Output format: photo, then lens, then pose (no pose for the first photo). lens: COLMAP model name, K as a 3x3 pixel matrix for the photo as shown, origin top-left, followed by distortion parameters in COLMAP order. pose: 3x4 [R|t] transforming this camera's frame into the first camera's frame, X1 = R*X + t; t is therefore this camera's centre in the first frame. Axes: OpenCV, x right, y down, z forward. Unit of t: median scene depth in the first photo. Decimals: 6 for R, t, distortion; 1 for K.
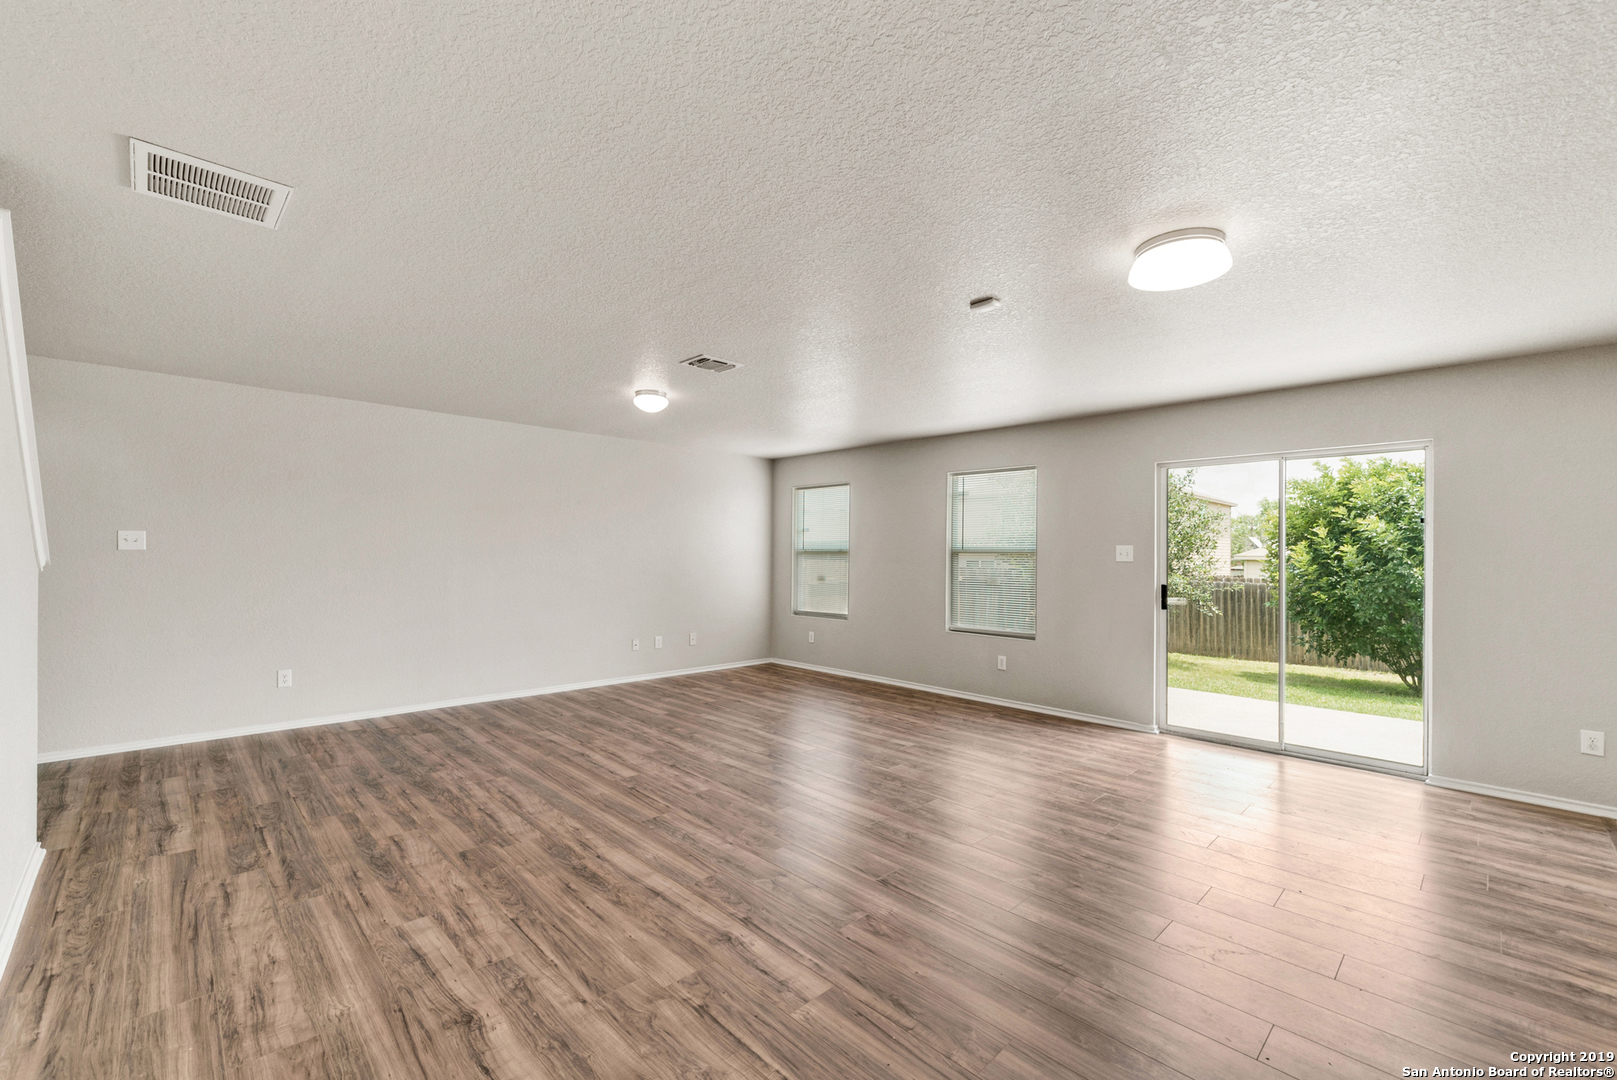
lens RADIAL K [[668.3, 0, 793.9], [0, 668.3, 552.7], [0, 0, 1]] dist [-0.002293, -0.000339]
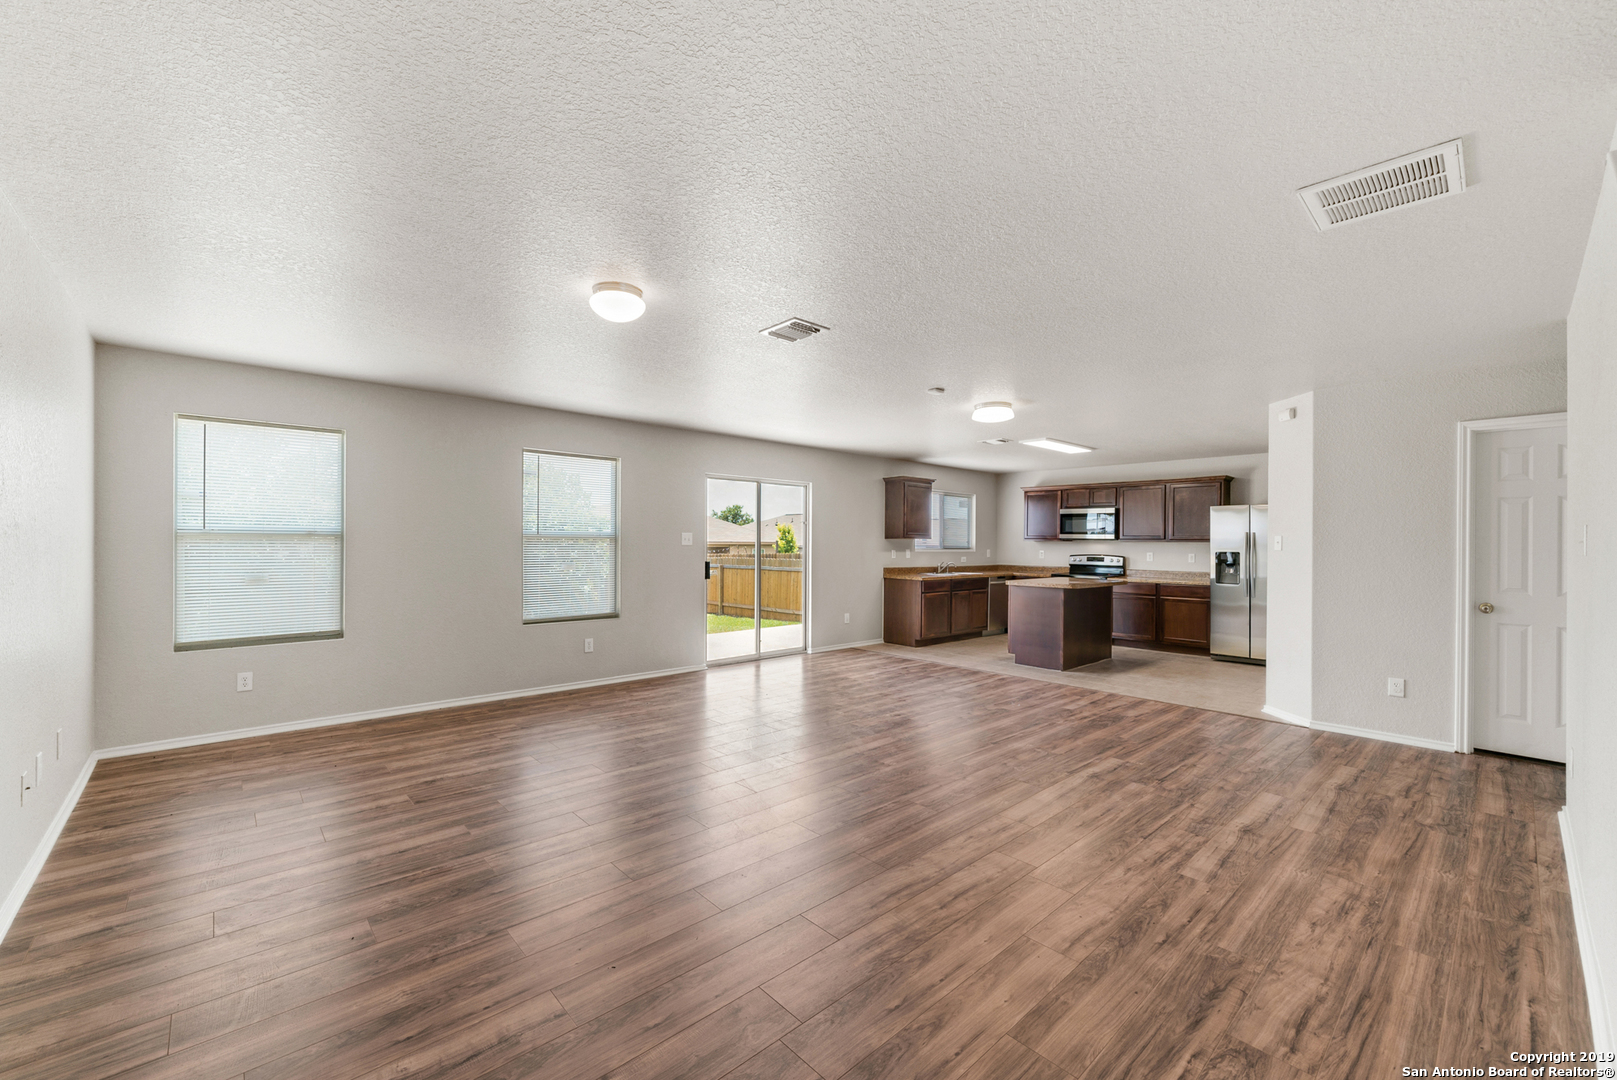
lens RADIAL K [[645.8, 0, 800.0], [0, 645.8, 543.7], [0, 0, 1]] dist [-0.001055, 0.000014]
pose [[0.029661, -0.013156, 0.999473, -1.157016], [-0.011556, 0.999842, 0.013503, -0.013611], [-0.999493, -0.011950, 0.029504, 1.132546]]
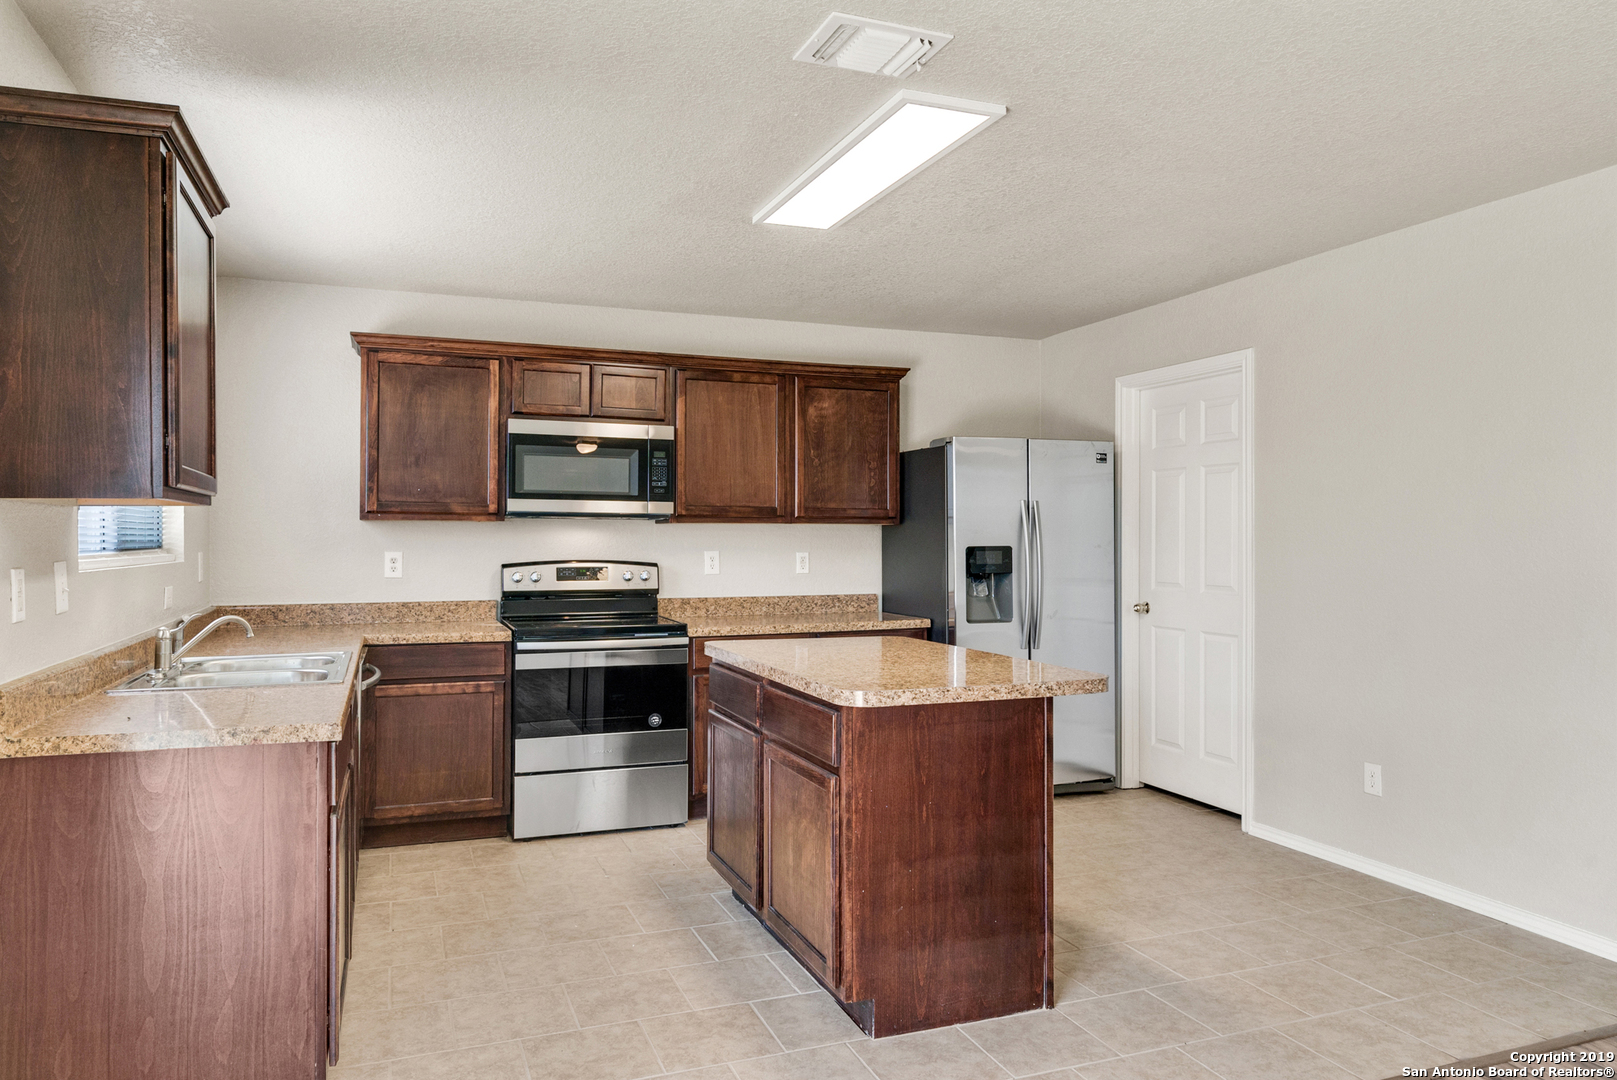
lens RADIAL K [[1072.3, 0, 799.4], [0, 1072.3, 533.7], [0, 0, 1]] dist [0.001100, 0.001450]
pose [[-0.919624, -0.011316, 0.392637, 0.693687], [-0.012708, 0.999919, -0.000947, 0.013527], [-0.392595, -0.005860, -0.919693, 1.266933]]
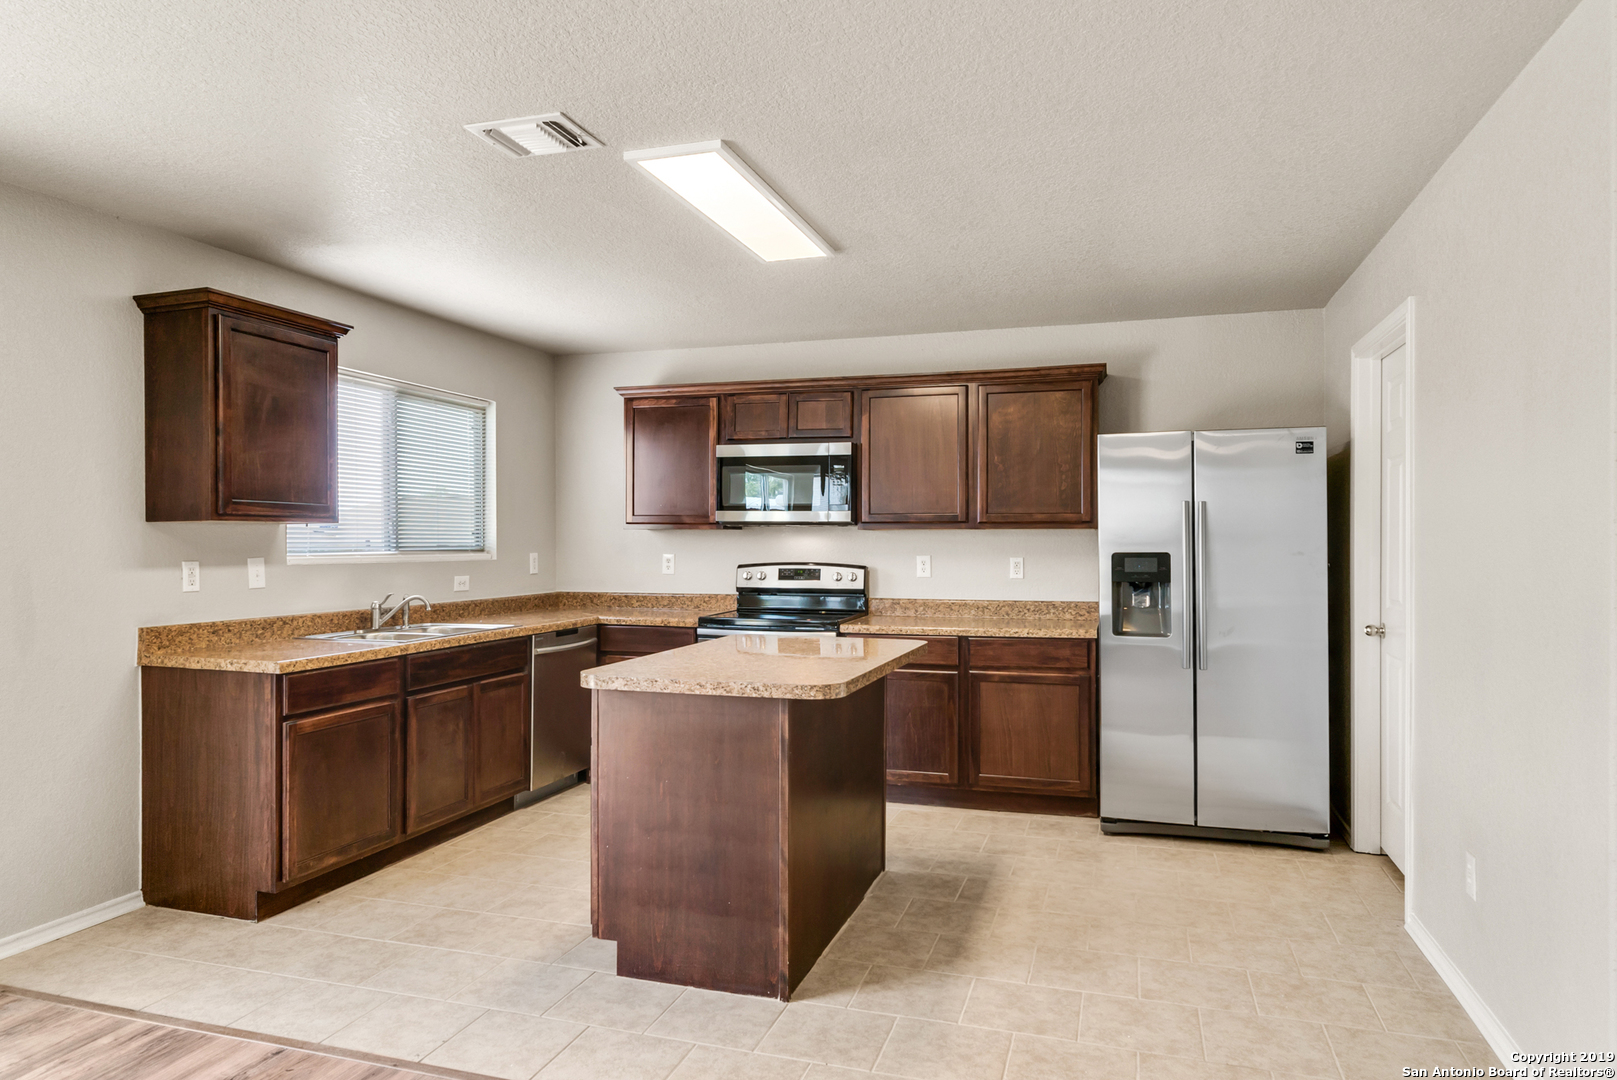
lens RADIAL K [[1022.5, 0, 797.5], [0, 1022.5, 541.6], [0, 0, 1]] dist [0.002605, -0.000944]
pose [[-0.472462, -0.012458, 0.881263, 0.090200], [-0.007869, 0.999920, 0.009917, 0.002719], [-0.881316, -0.002250, -0.472522, 0.778605]]
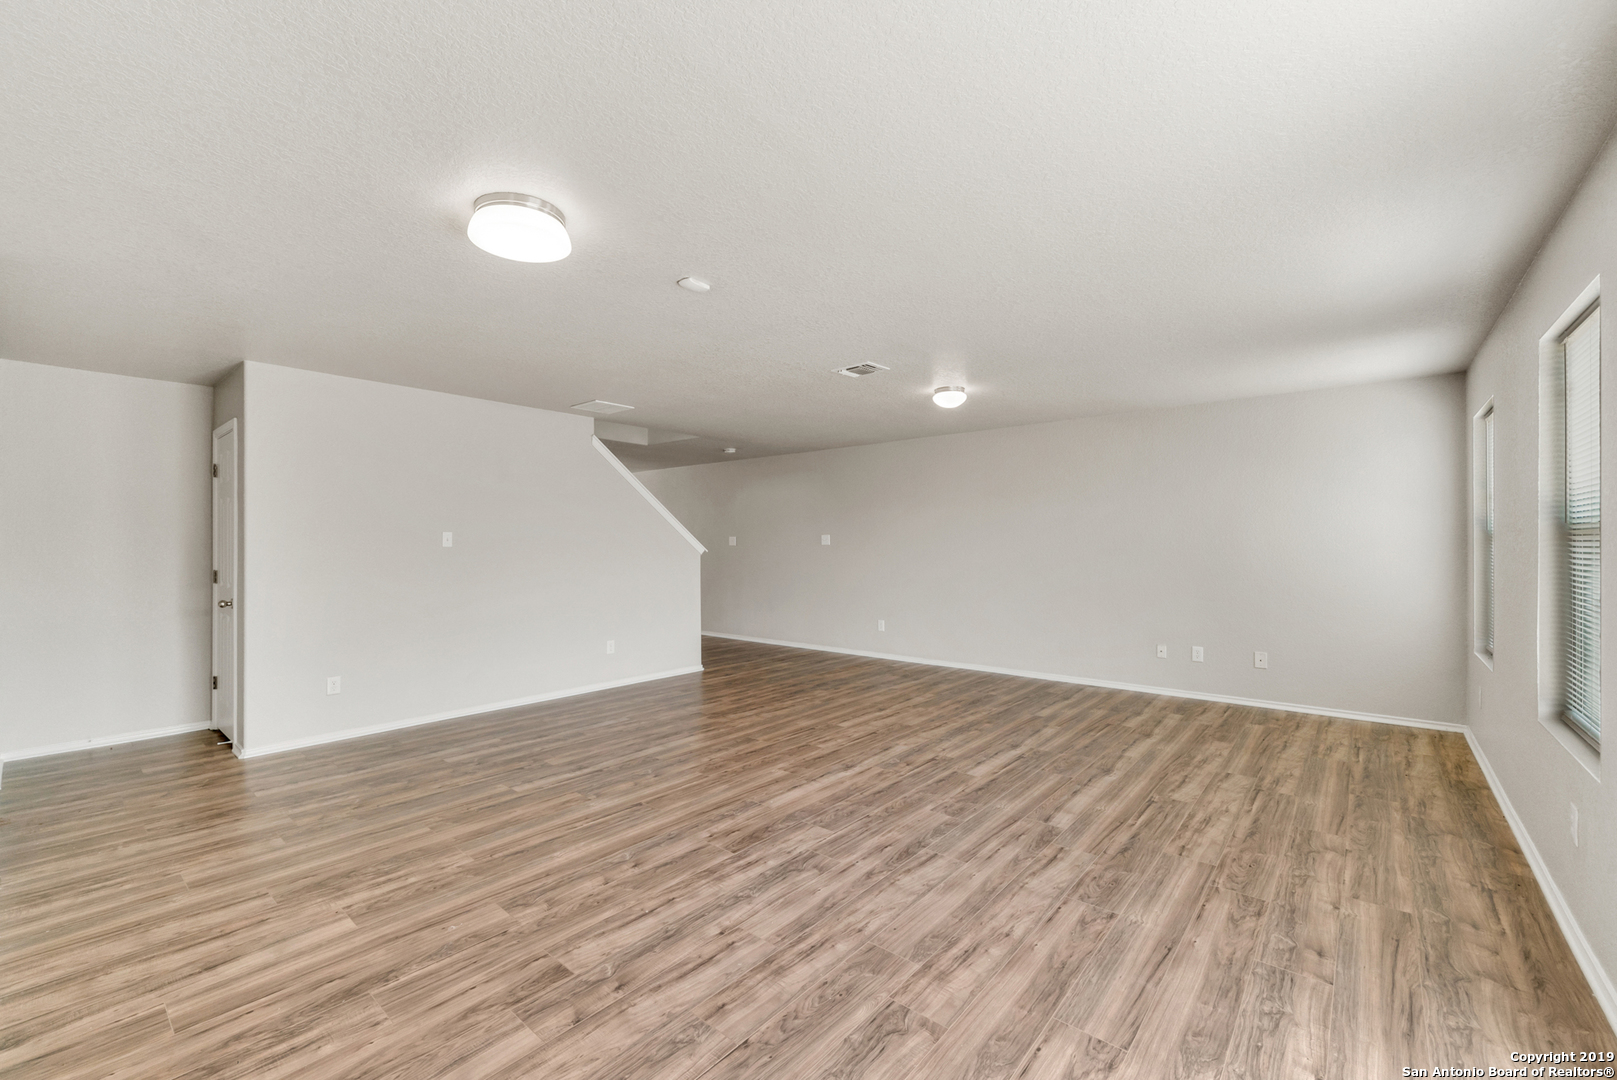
lens RADIAL K [[664.7, 0, 799.1], [0, 664.7, 541.6], [0, 0, 1]] dist [-0.001458, -0.000119]
pose [[0.098152, -0.014650, -0.995064, 1.111923], [0.008675, 0.999866, -0.013865, 0.014764], [0.995134, -0.007271, 0.098266, 0.930375]]
